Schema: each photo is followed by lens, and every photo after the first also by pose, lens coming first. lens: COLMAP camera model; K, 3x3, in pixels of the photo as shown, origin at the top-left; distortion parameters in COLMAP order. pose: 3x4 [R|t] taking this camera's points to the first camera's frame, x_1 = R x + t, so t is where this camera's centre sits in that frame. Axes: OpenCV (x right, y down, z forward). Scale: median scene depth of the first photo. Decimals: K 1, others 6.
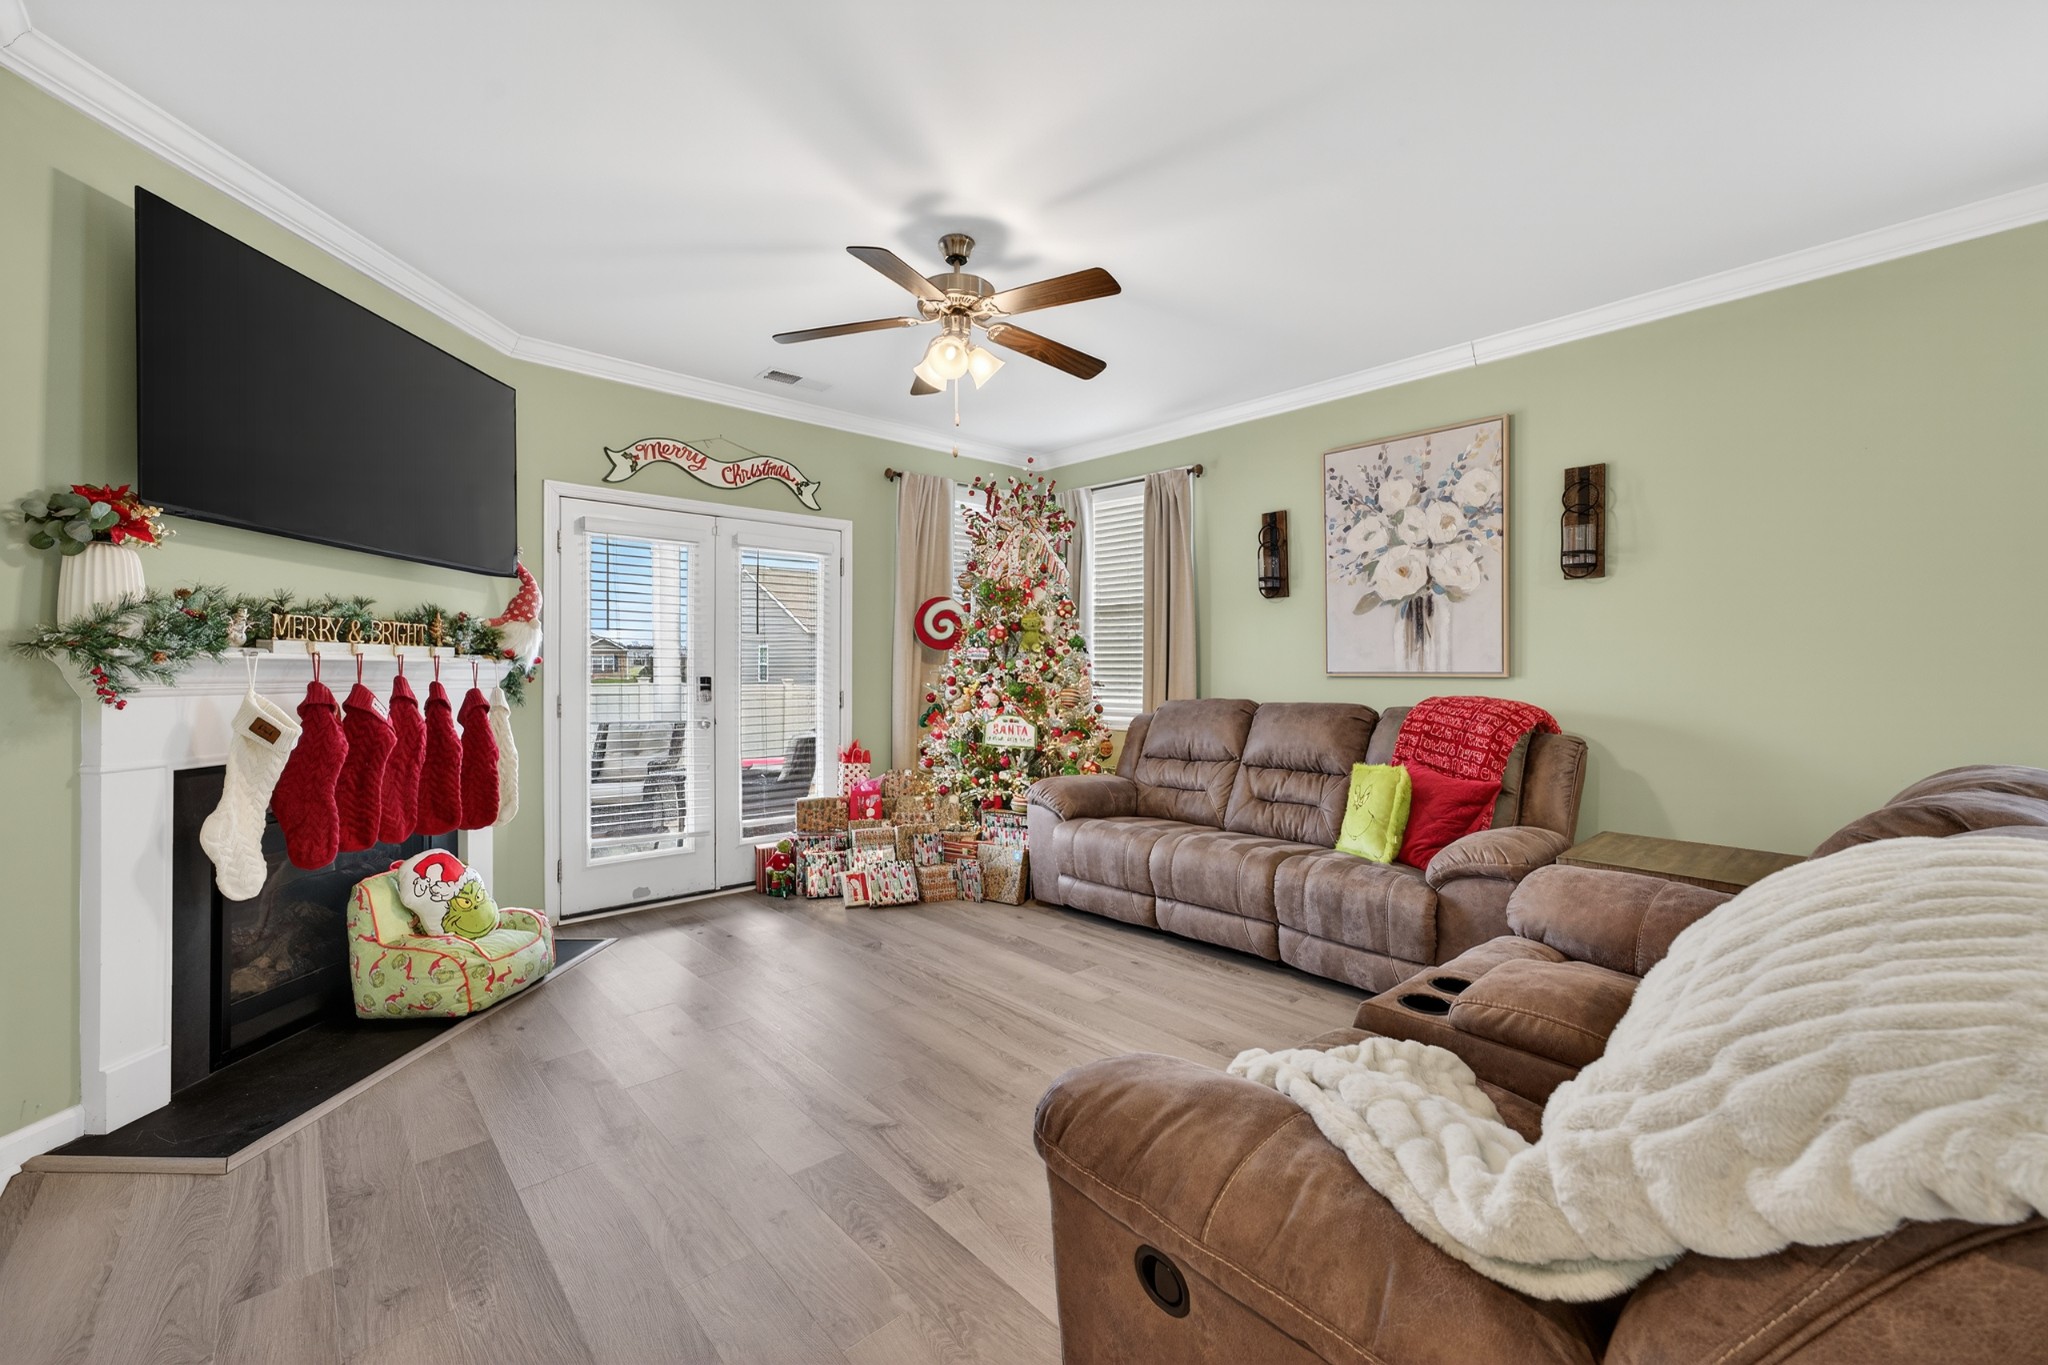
lens RADIAL K [[822.8, 0, 1020.8], [0, 822.8, 675.7], [0, 0, 1]] dist [-0.000874, 0.000225]
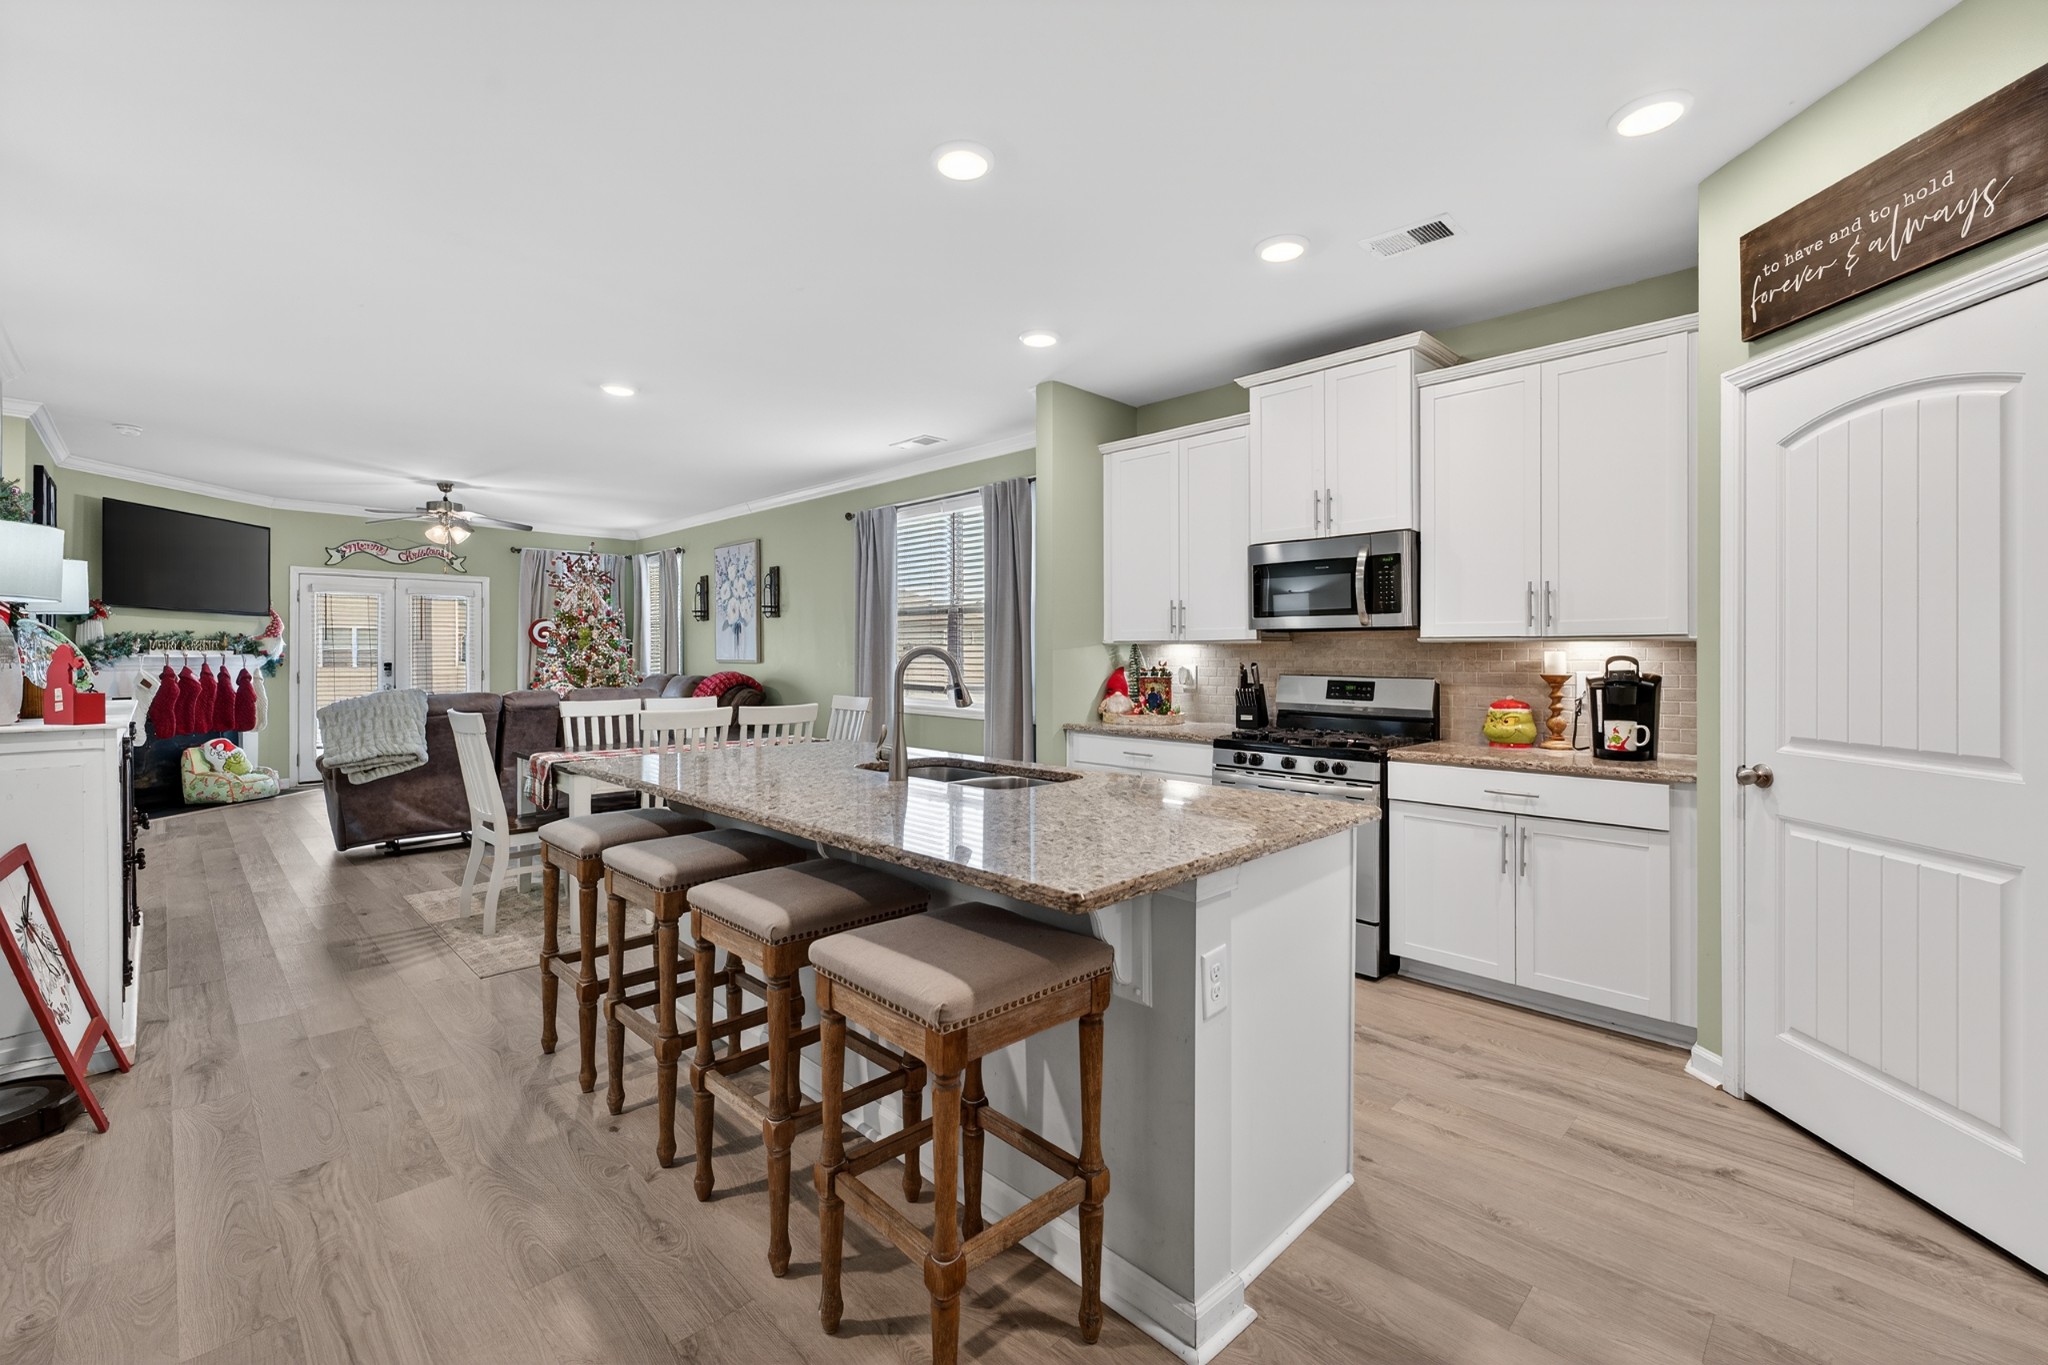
lens RADIAL K [[850.6, 0, 999.6], [0, 850.6, 657.0], [0, 0, 1]] dist [-0.000033, -0.001419]
pose [[0.999077, -0.001509, 0.042933, 1.281082], [0.001841, 0.999969, -0.007677, 0.004224], [-0.042921, 0.007749, 0.999048, -1.386547]]
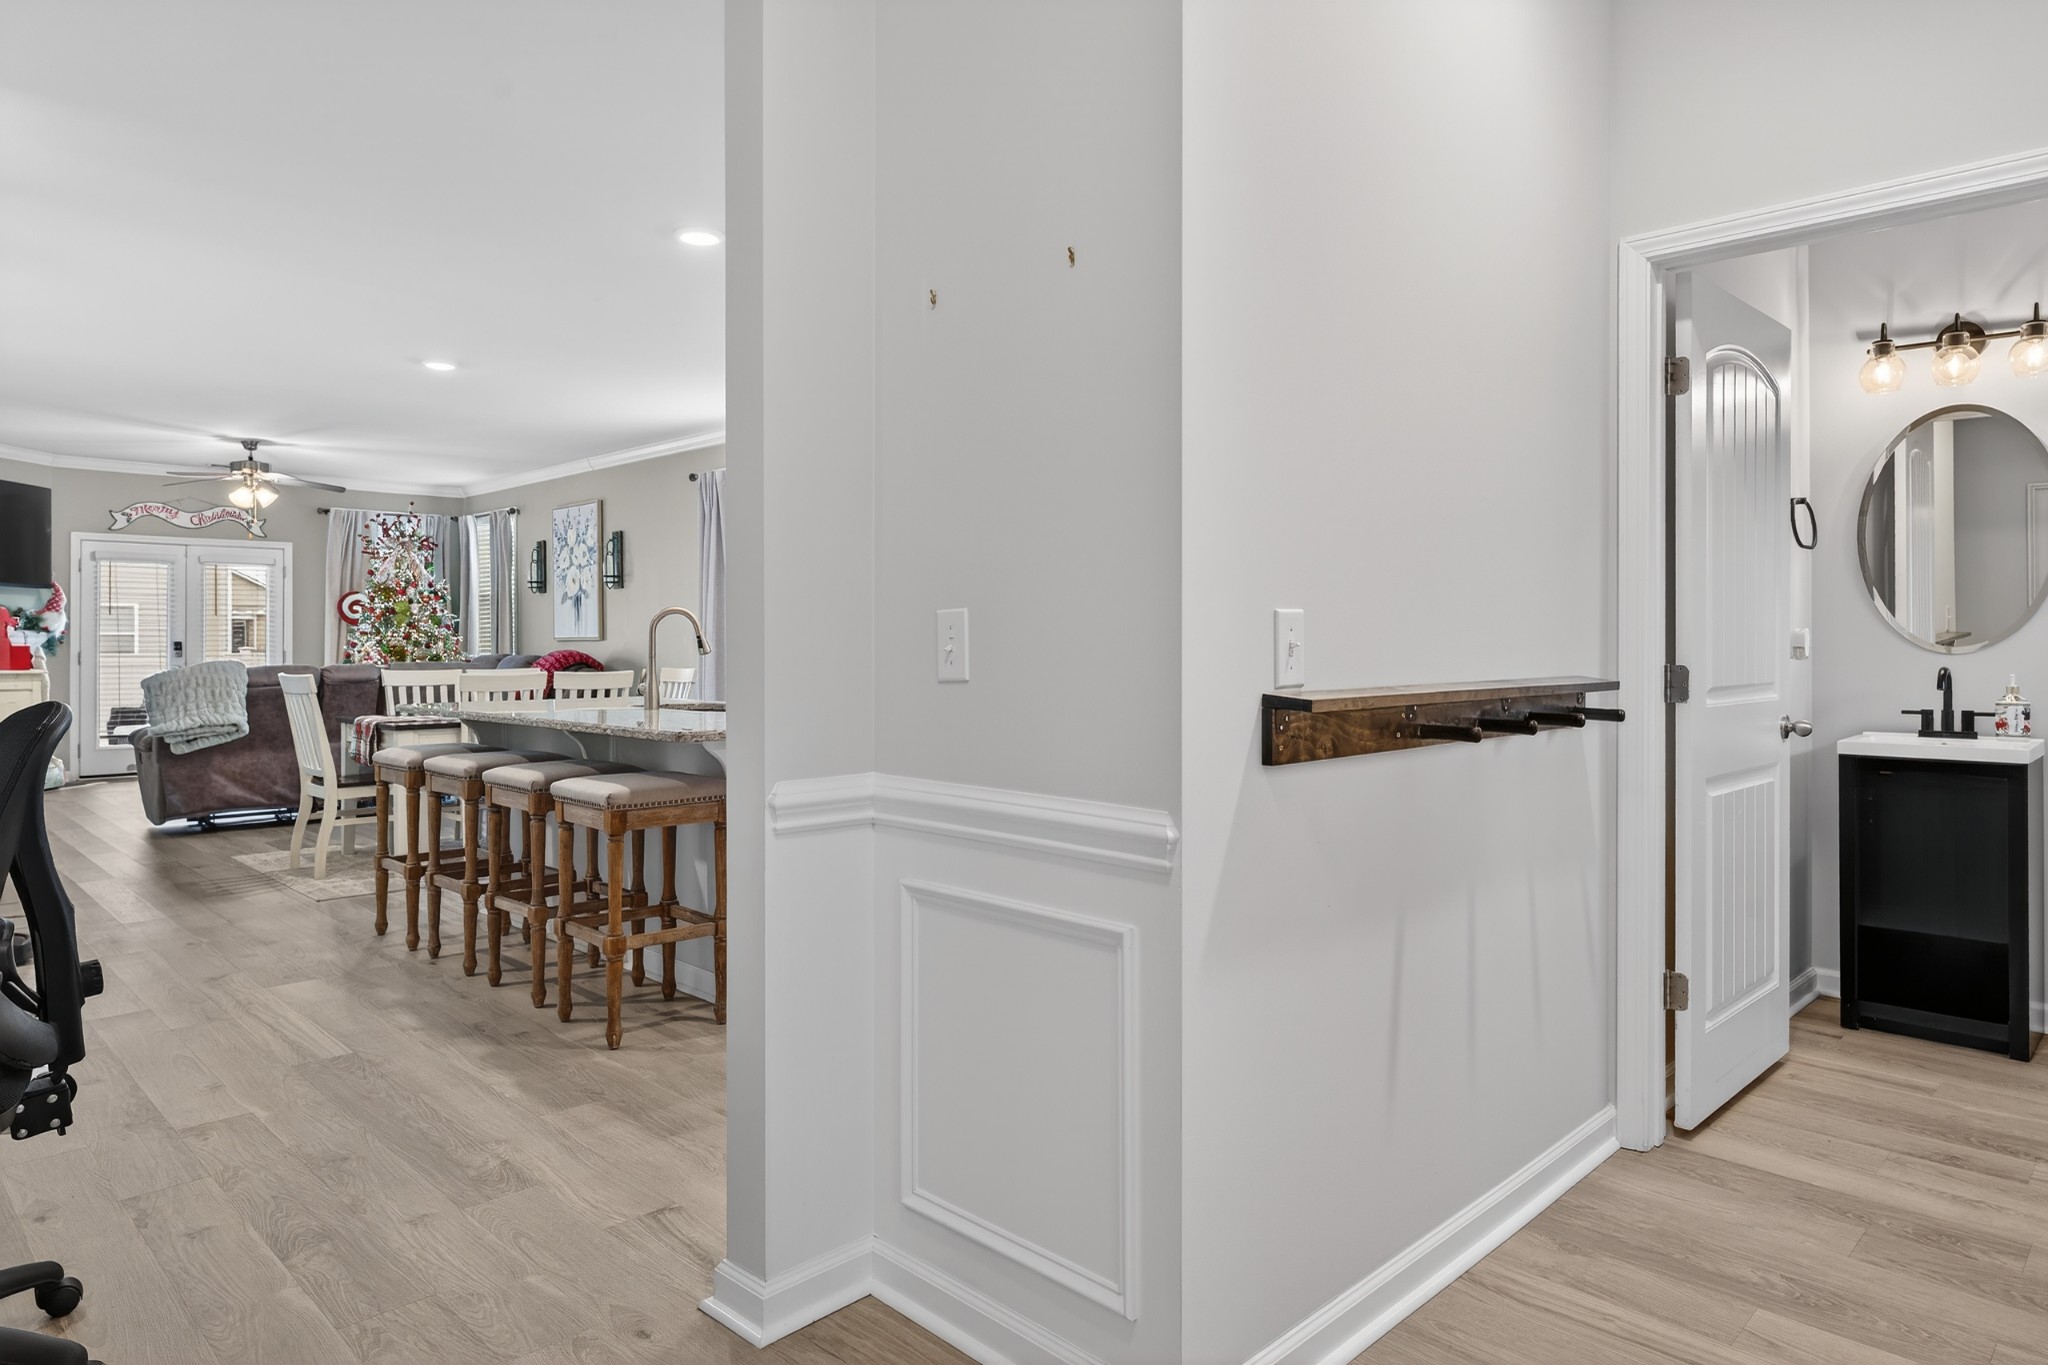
lens RADIAL K [[1201.8, 0, 993.4], [0, 1201.8, 640.0], [0, 0, 1]] dist [-0.007859, 0.002668]
pose [[0.998771, -0.003394, 0.049440, 1.547476], [0.004034, 0.999909, -0.012850, 0.046385], [-0.049392, 0.013033, 0.998694, -2.028530]]
